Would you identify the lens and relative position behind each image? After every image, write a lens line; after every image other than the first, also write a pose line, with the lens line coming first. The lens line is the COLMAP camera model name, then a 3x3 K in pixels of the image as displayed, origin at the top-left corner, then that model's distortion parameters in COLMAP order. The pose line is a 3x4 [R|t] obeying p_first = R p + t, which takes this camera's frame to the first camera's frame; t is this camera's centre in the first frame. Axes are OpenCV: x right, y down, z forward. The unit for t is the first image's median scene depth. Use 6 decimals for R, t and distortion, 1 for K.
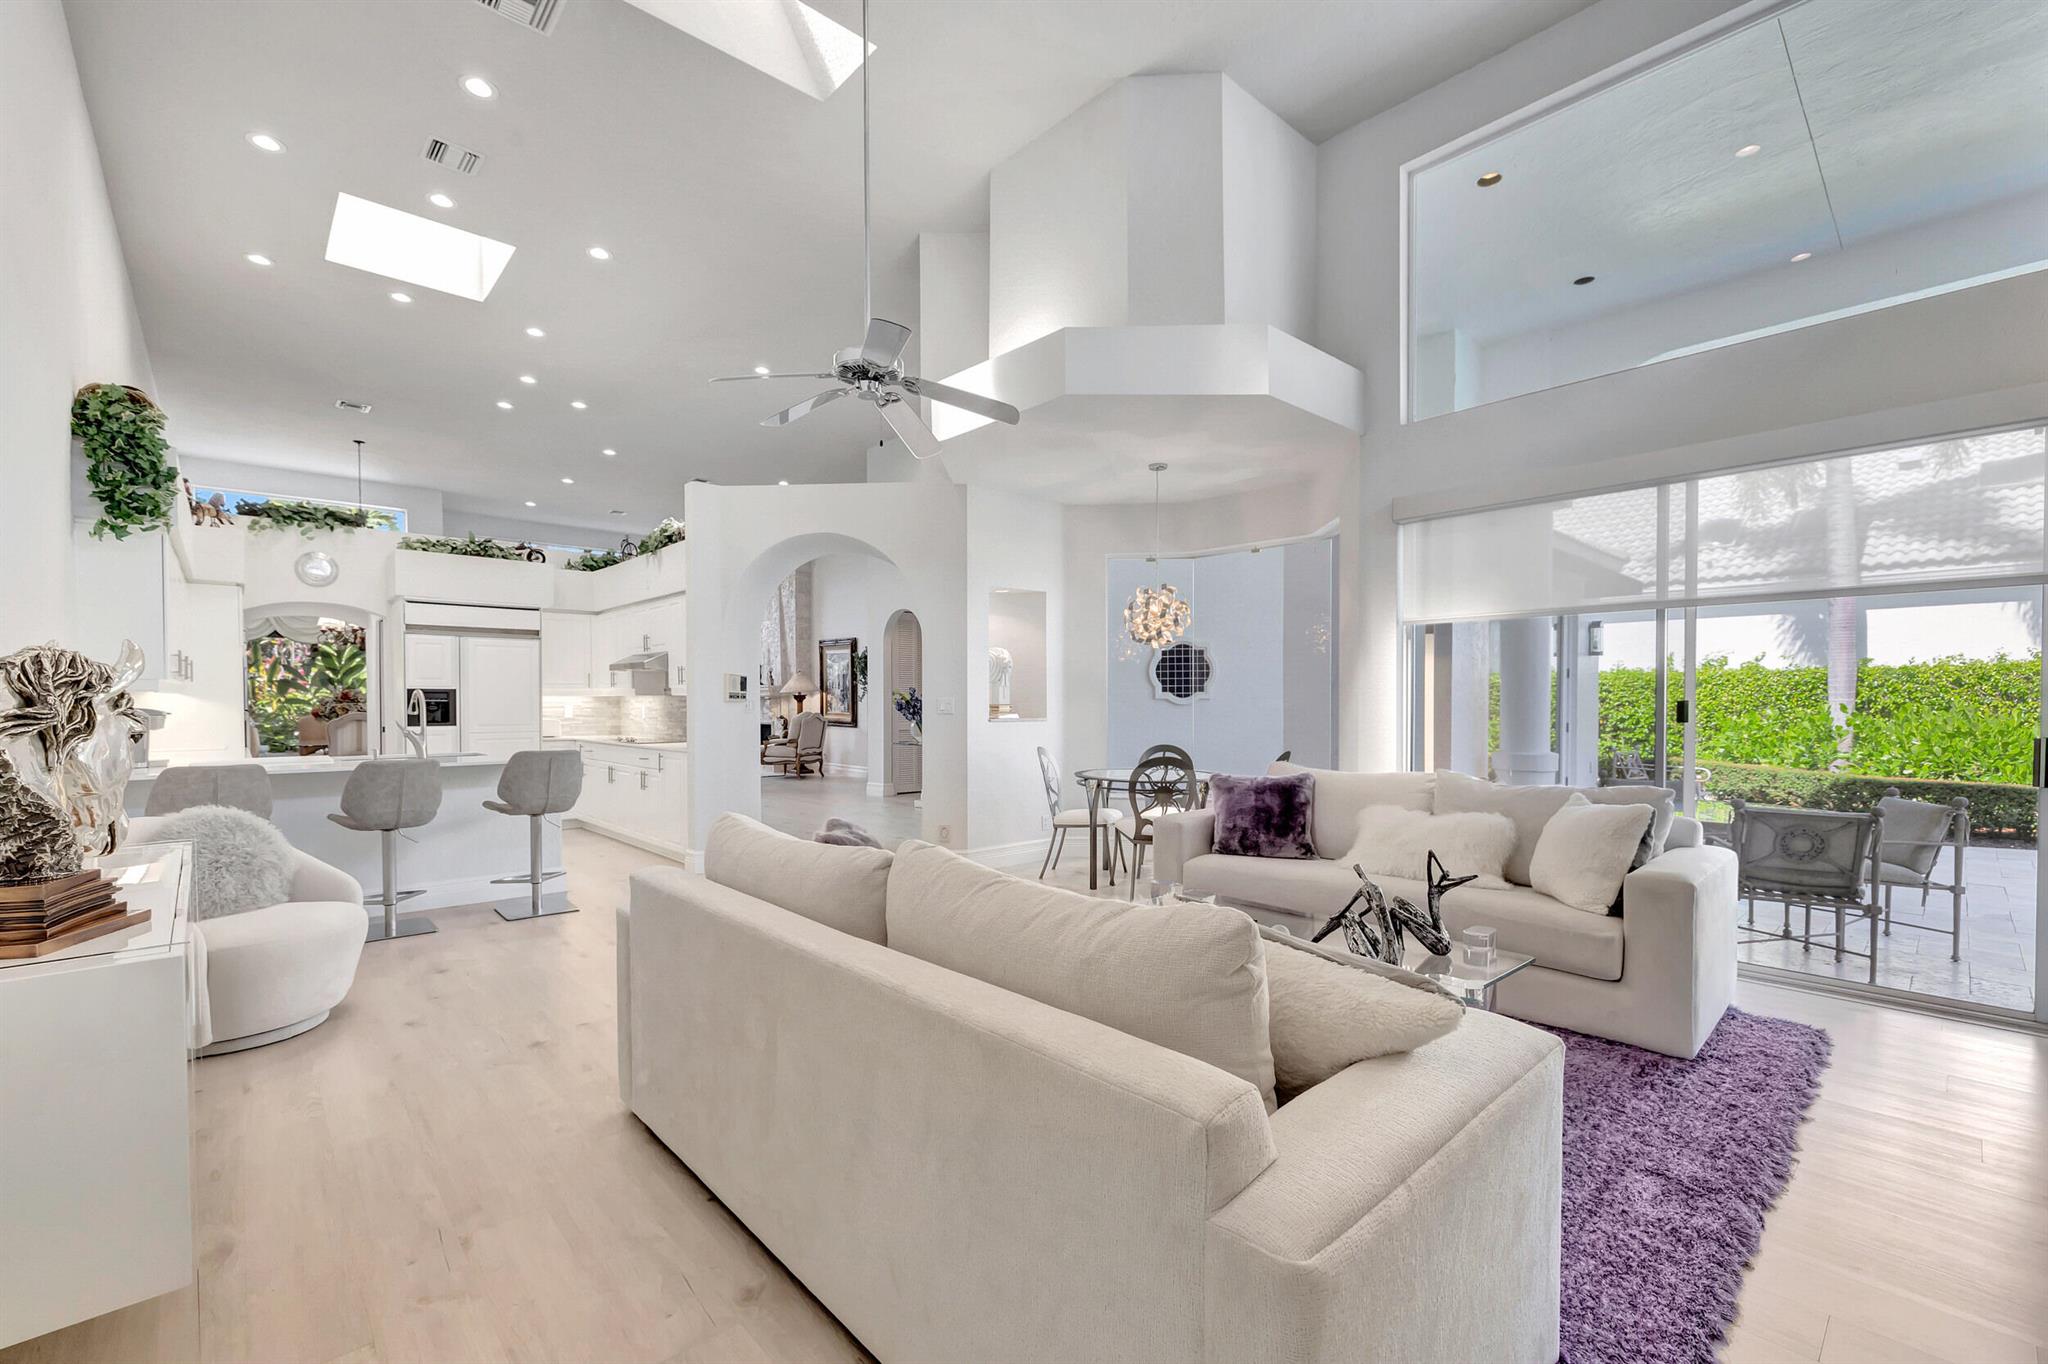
lens RADIAL K [[863.6, 0, 1019.0], [0, 863.6, 700.9], [0, 0, 1]] dist [-0.003454, 0.000562]
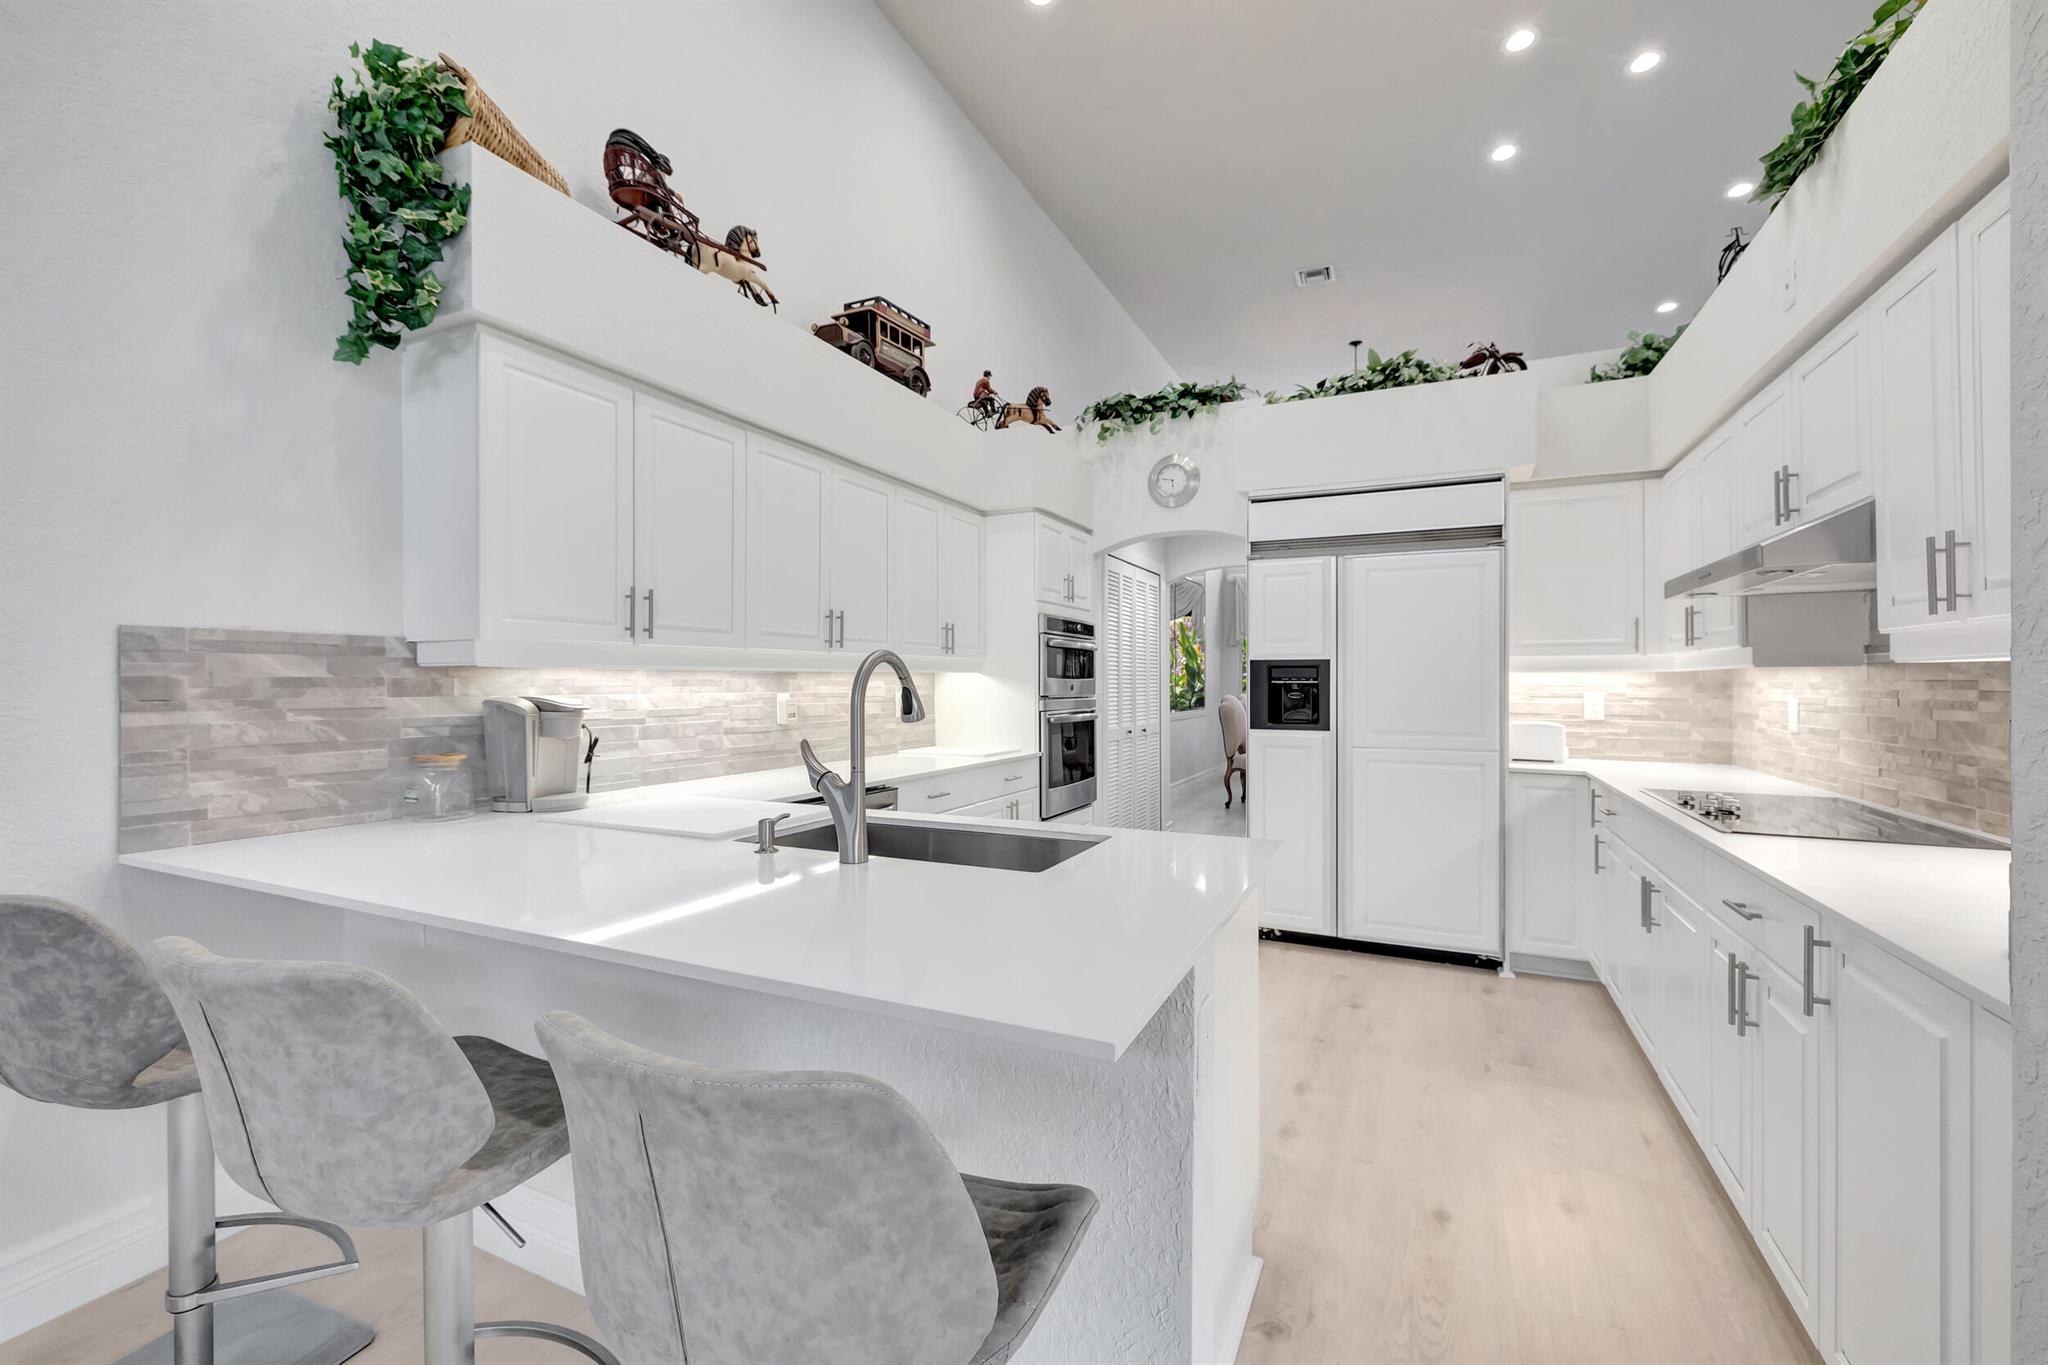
lens RADIAL K [[863.6, 0, 986.7], [0, 863.6, 687.0], [0, 0, 1]] dist [-0.003454, 0.000562]
pose [[0.359828, 0.009389, -0.932971, -0.246883], [-0.001328, 0.999954, 0.009550, -0.001625], [0.933018, -0.002197, 0.359824, 0.621426]]
